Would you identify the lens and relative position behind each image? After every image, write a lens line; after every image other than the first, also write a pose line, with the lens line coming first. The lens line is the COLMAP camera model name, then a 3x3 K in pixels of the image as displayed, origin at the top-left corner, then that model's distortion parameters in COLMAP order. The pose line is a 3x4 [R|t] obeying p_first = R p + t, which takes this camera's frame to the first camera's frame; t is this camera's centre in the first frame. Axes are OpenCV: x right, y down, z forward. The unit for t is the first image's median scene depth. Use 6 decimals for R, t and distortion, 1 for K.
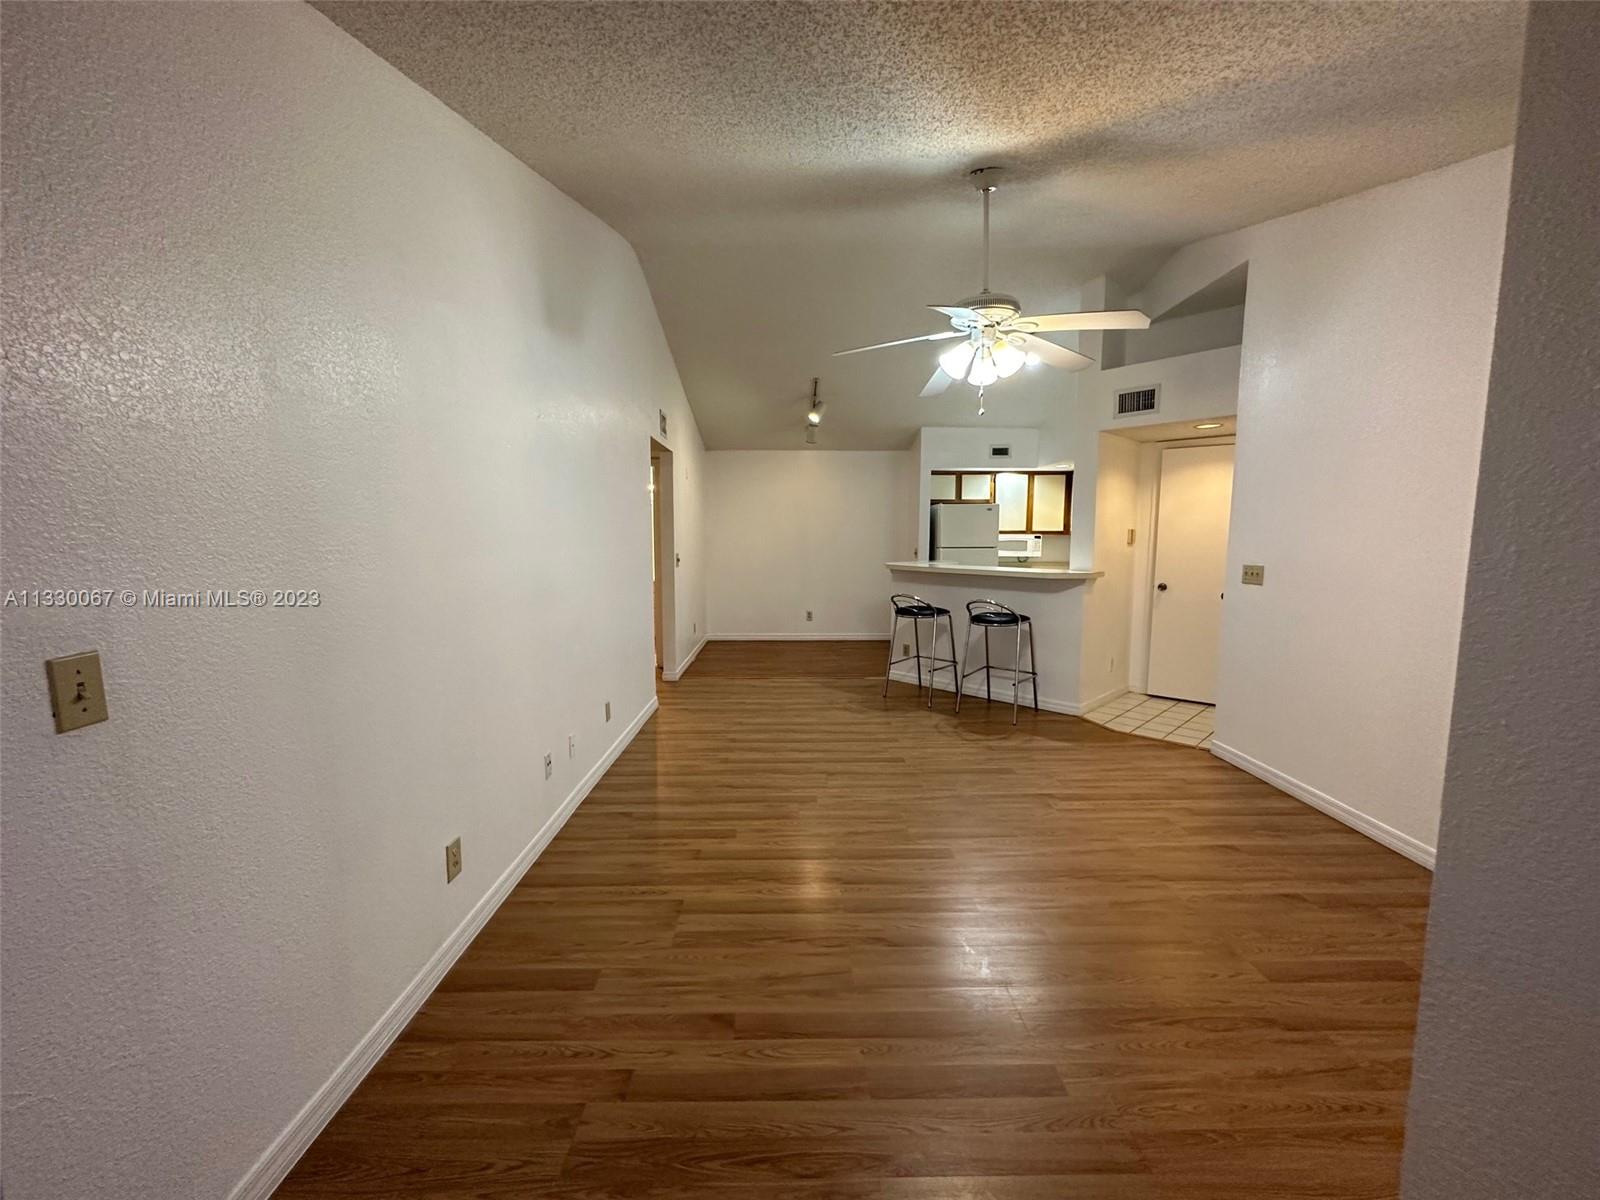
lens RADIAL K [[636.5, 0, 800.8], [0, 636.5, 601.2], [0, 0, 1]] dist [-0.003299, 0.000487]
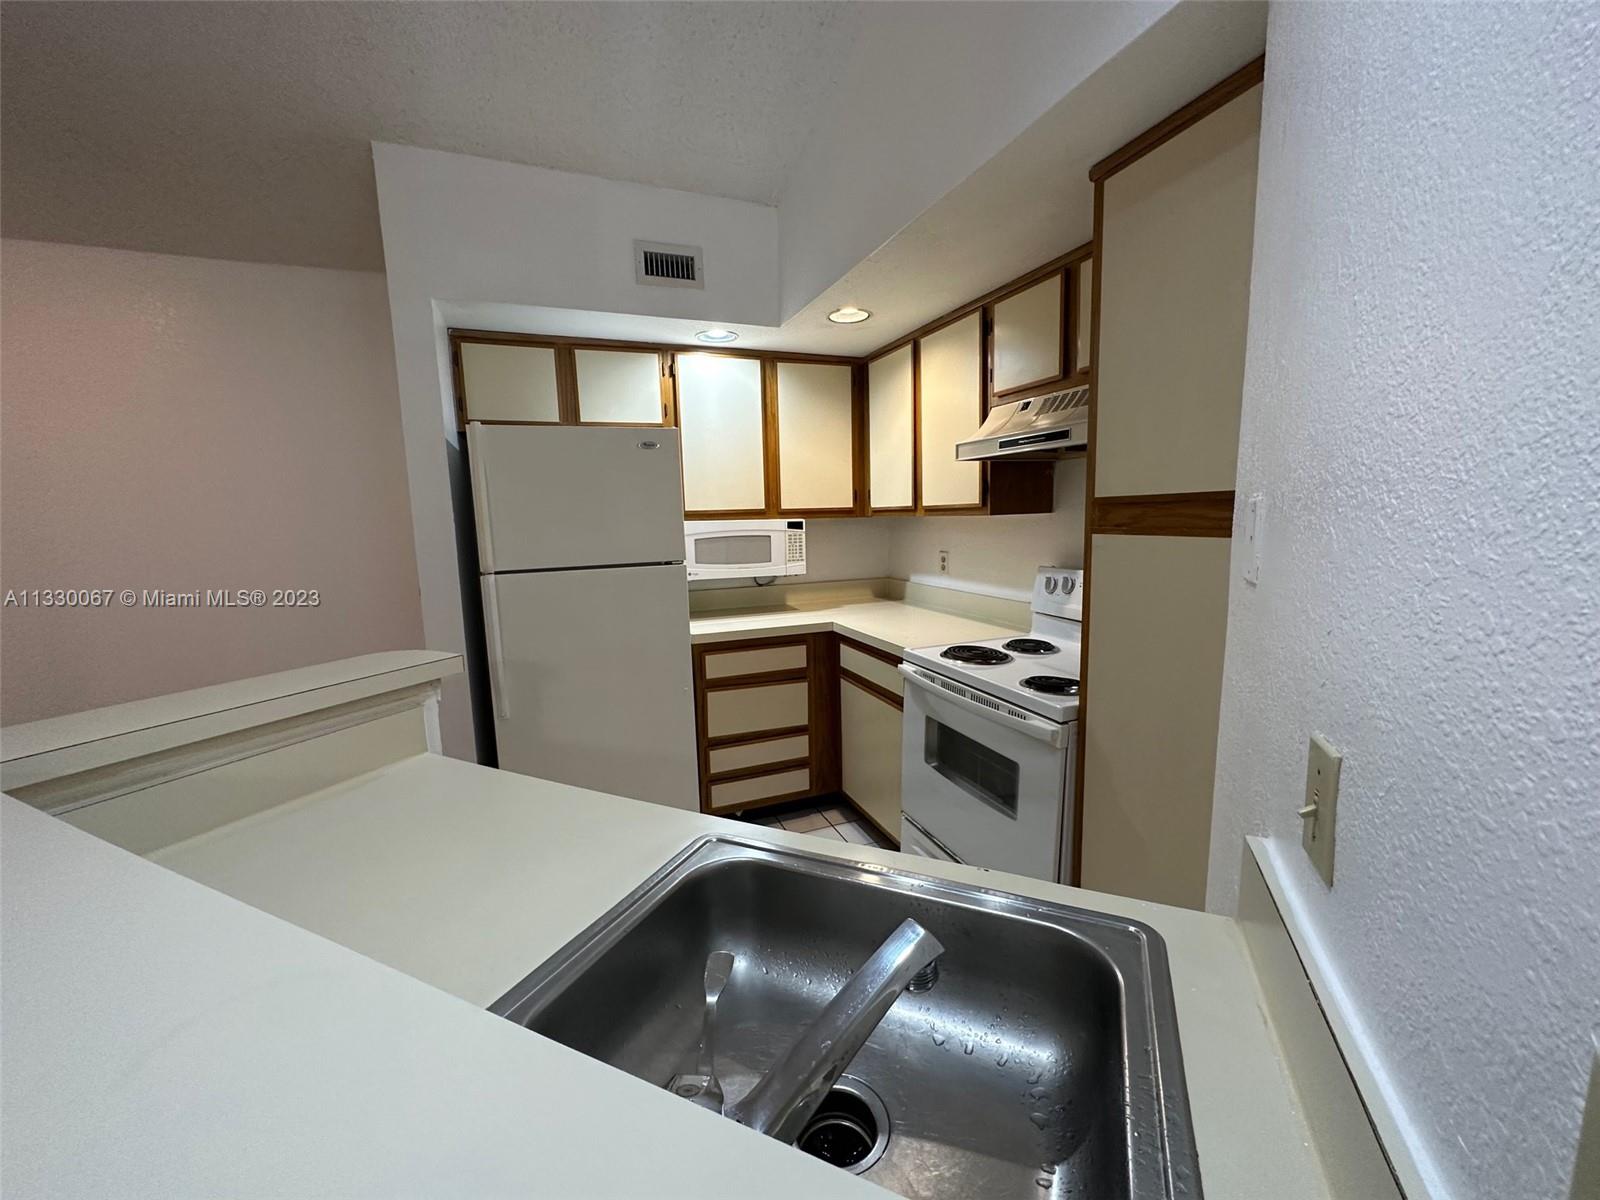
lens RADIAL K [[636.5, 0, 800.8], [0, 636.5, 601.2], [0, 0, 1]] dist [-0.003299, 0.000487]
pose [[0.936927, -0.072395, 0.341945, 0.529458], [0.062994, 0.997270, 0.038532, -0.153139], [-0.343801, -0.014561, 0.938930, 1.397143]]
